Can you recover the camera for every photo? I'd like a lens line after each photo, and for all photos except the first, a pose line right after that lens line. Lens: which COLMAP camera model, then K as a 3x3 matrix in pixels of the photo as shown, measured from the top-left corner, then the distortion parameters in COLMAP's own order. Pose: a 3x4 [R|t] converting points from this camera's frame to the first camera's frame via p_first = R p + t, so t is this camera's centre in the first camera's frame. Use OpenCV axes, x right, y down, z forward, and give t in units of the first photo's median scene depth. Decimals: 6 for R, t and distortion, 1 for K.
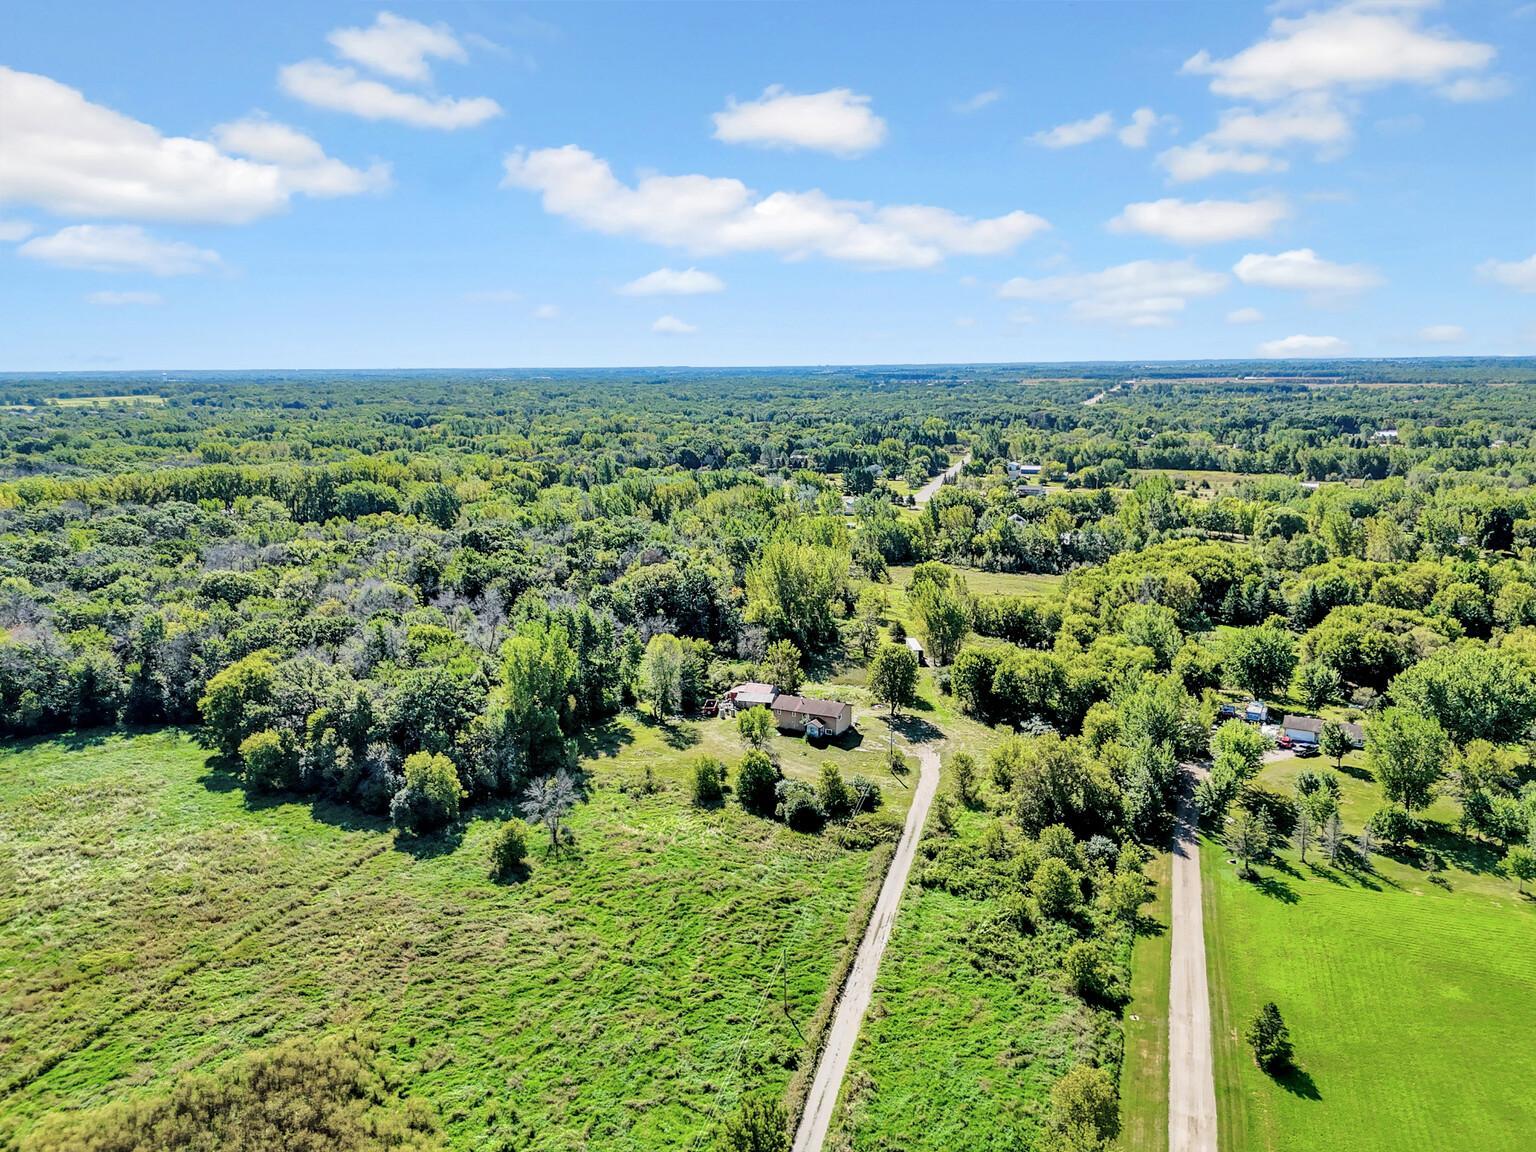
lens RADIAL K [[1133.2, 0, 771.4], [0, 1133.2, 582.6], [0, 0, 1]] dist [0.055938, -0.052698]
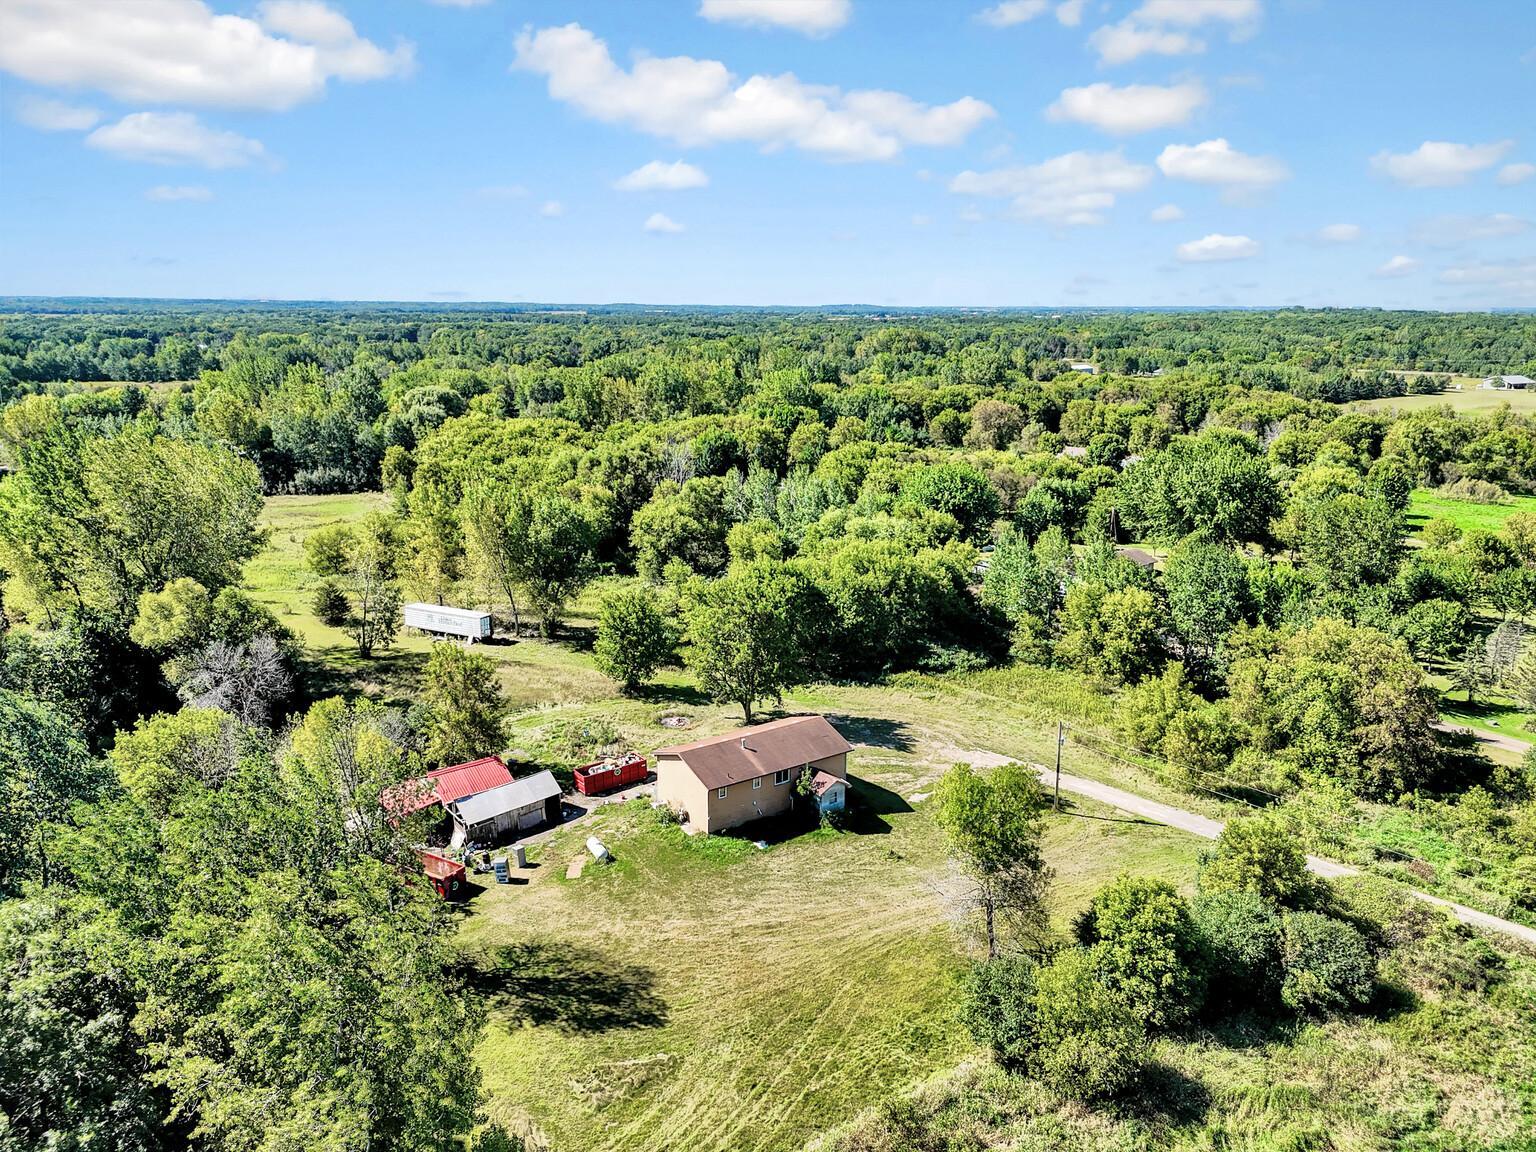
lens RADIAL K [[1127.7, 0, 768.0], [0, 1127.7, 576.0], [0, 0, 1]] dist [0.077105, -0.071159]
pose [[0.478946, -0.192422, 0.856495, -0.280276], [0.161618, 0.978330, 0.129418, -0.004598], [-0.862839, 0.076441, 0.499666, 0.735358]]
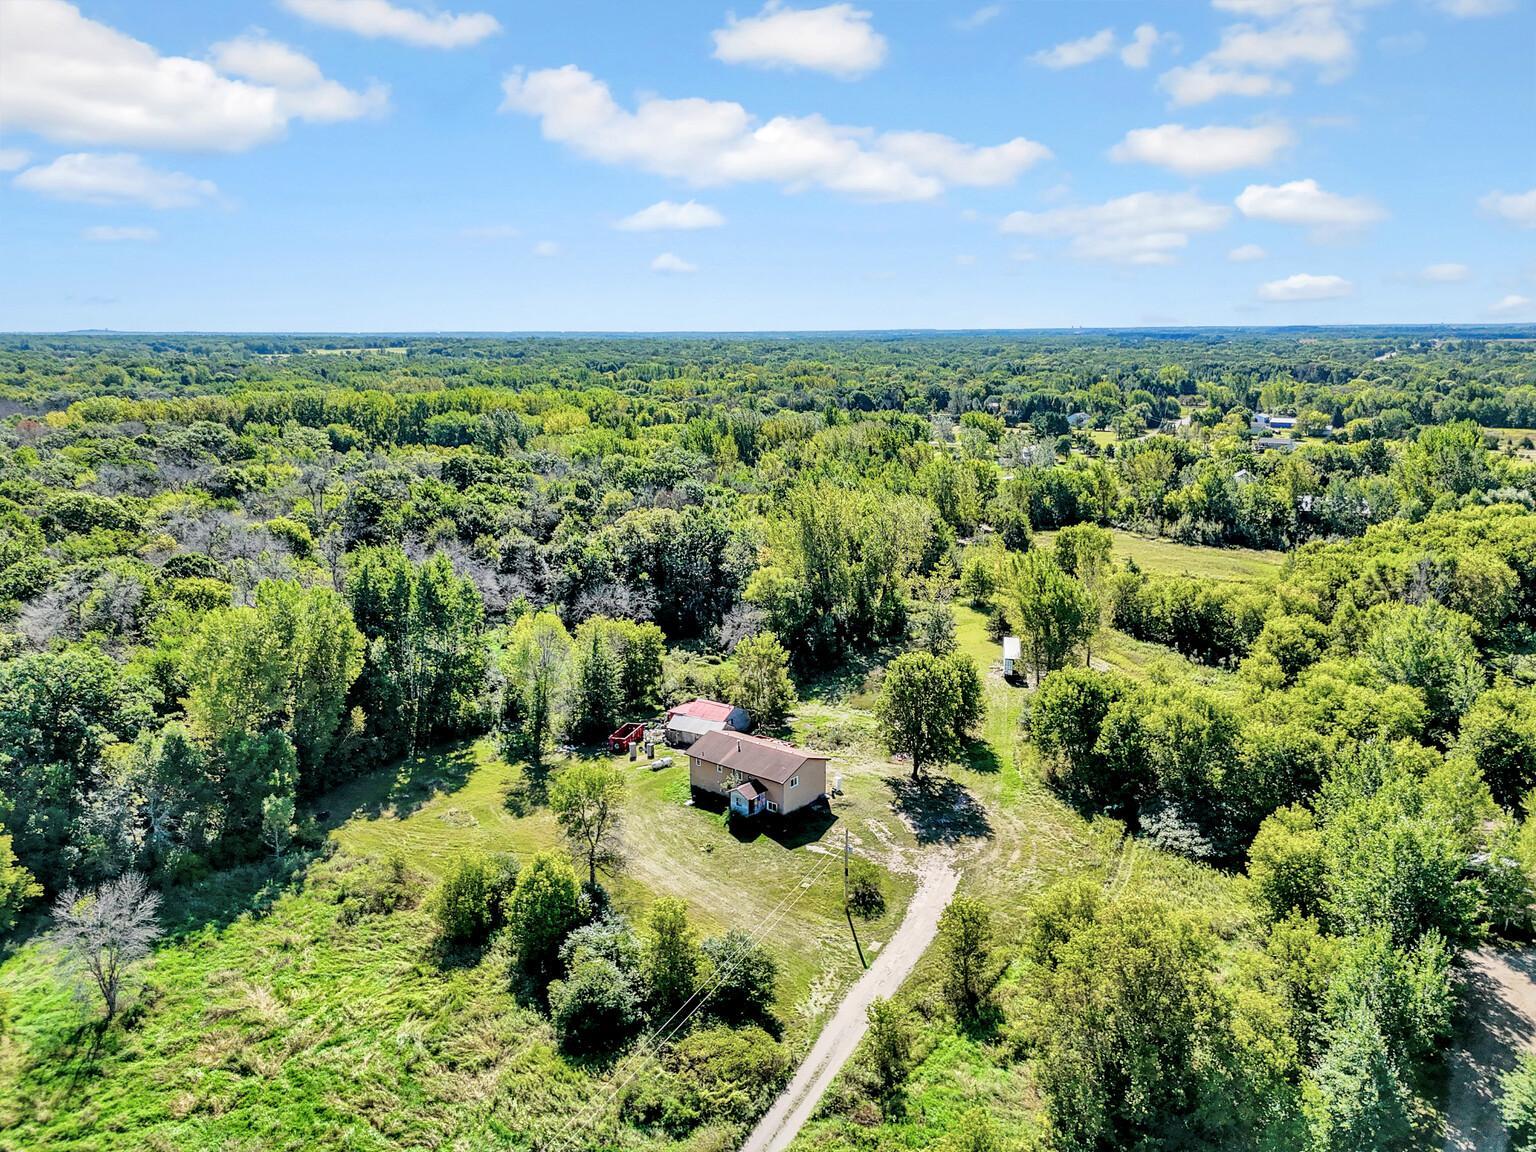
lens RADIAL K [[1133.2, 0, 771.4], [0, 1133.2, 582.6], [0, 0, 1]] dist [0.055938, -0.052698]
pose [[0.977287, 0.050620, -0.205784, 0.146315], [-0.044212, 0.998387, 0.035624, 0.001291], [0.207255, -0.025717, 0.977949, 0.417621]]
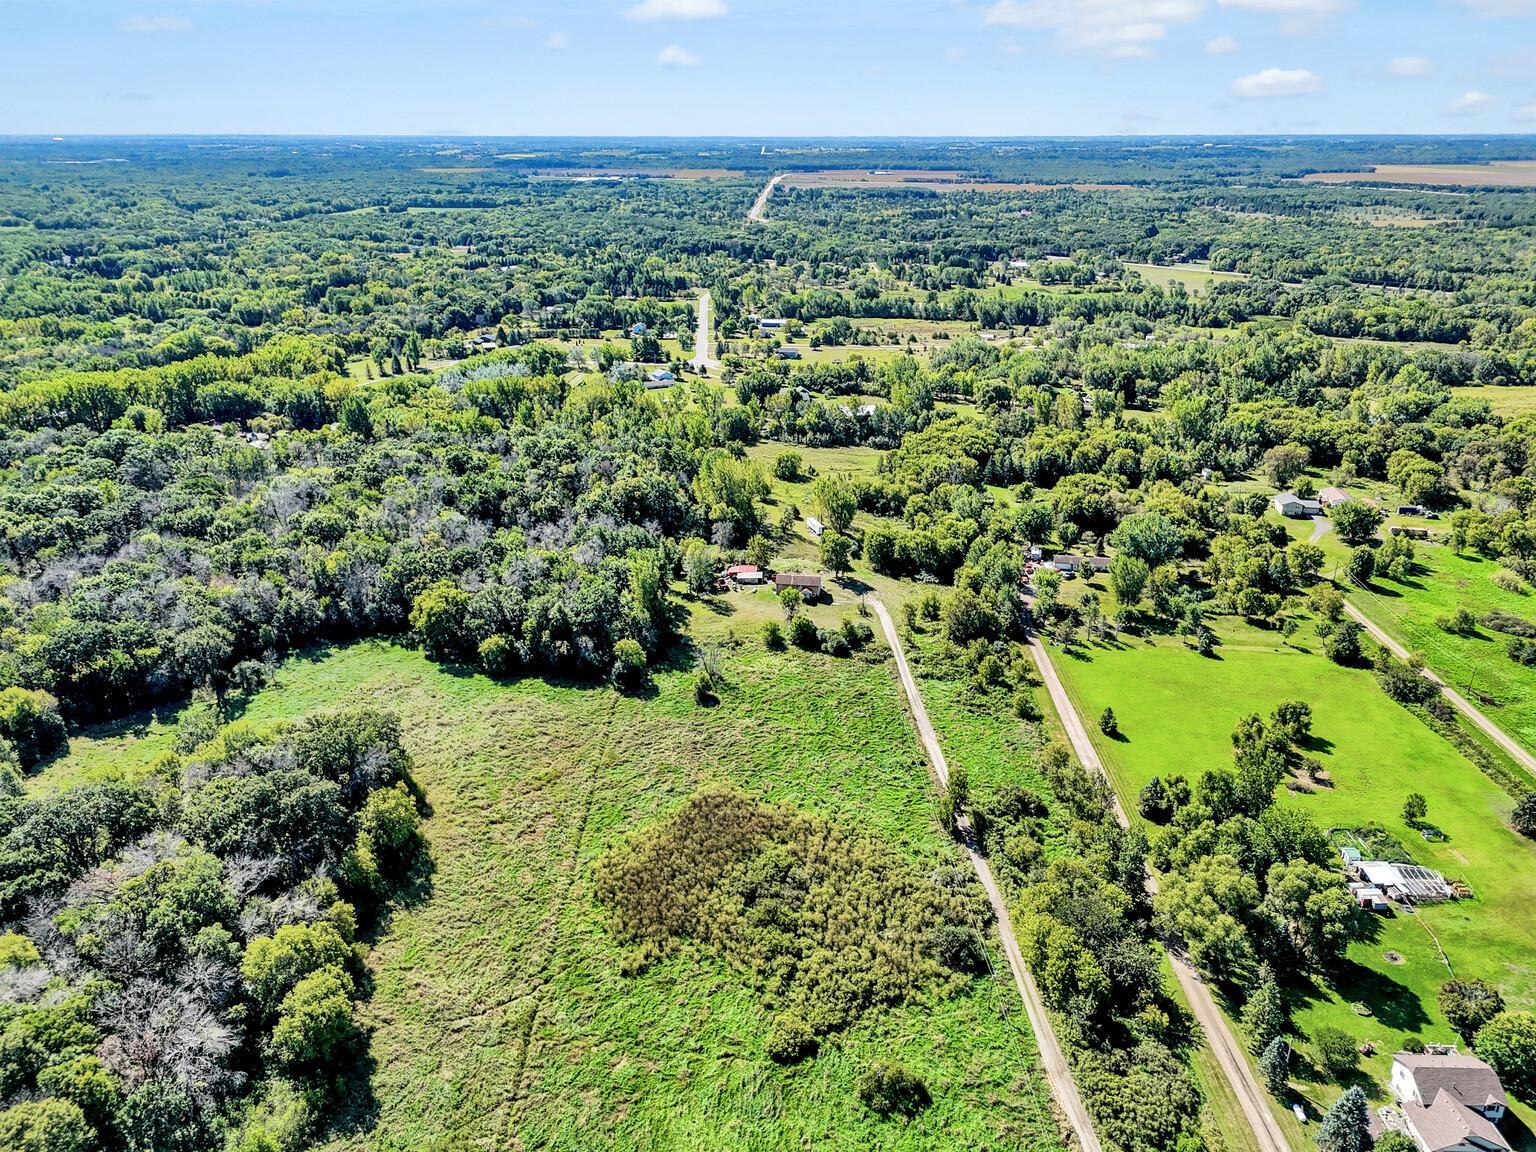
lens RADIAL K [[1122.9, 0, 767.3], [0, 1122.9, 582.9], [0, 0, 1]] dist [0.072612, -0.065288]
pose [[0.951905, -0.107356, 0.286969, -0.437833], [0.053111, 0.980242, 0.190539, -0.182041], [-0.301755, -0.166134, 0.938799, -0.462427]]
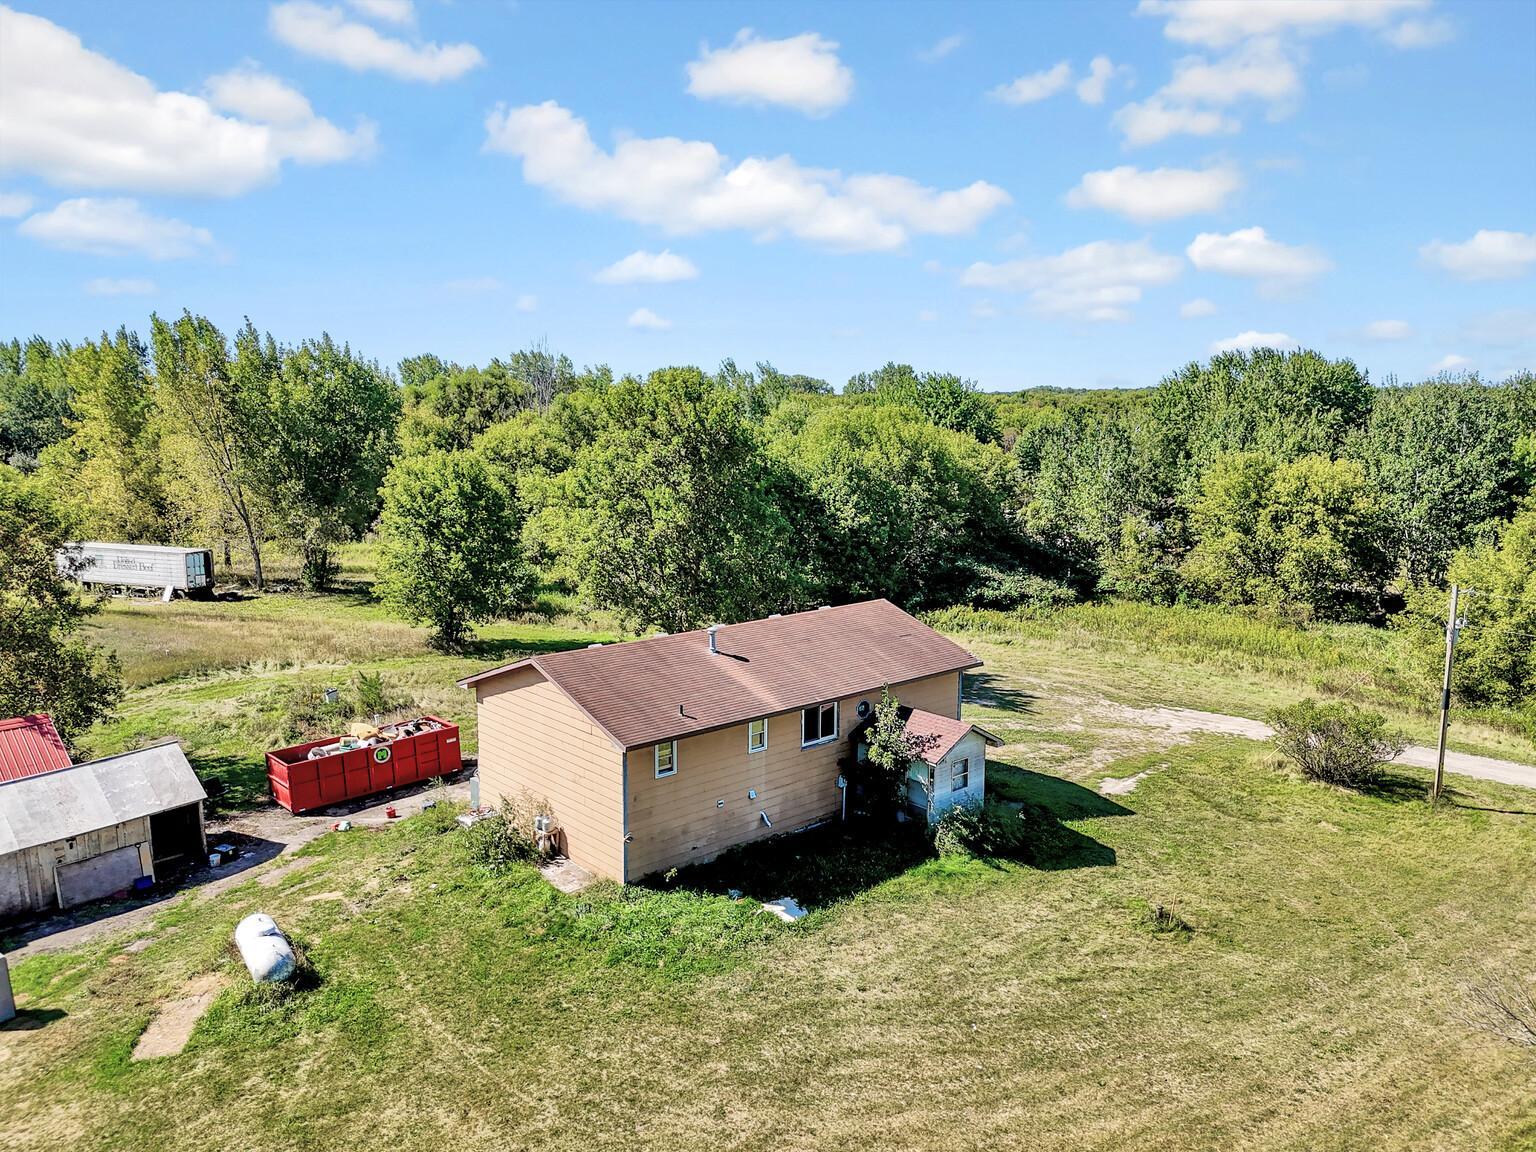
lens RADIAL K [[1140.9, 0, 770.9], [0, 1140.9, 576.4], [0, 0, 1]] dist [0.035886, -0.005672]
pose [[0.376218, -0.134205, 0.916760, -0.099081], [0.172451, 0.982307, 0.073031, 0.080147], [-0.910341, 0.130621, 0.392706, 0.870859]]
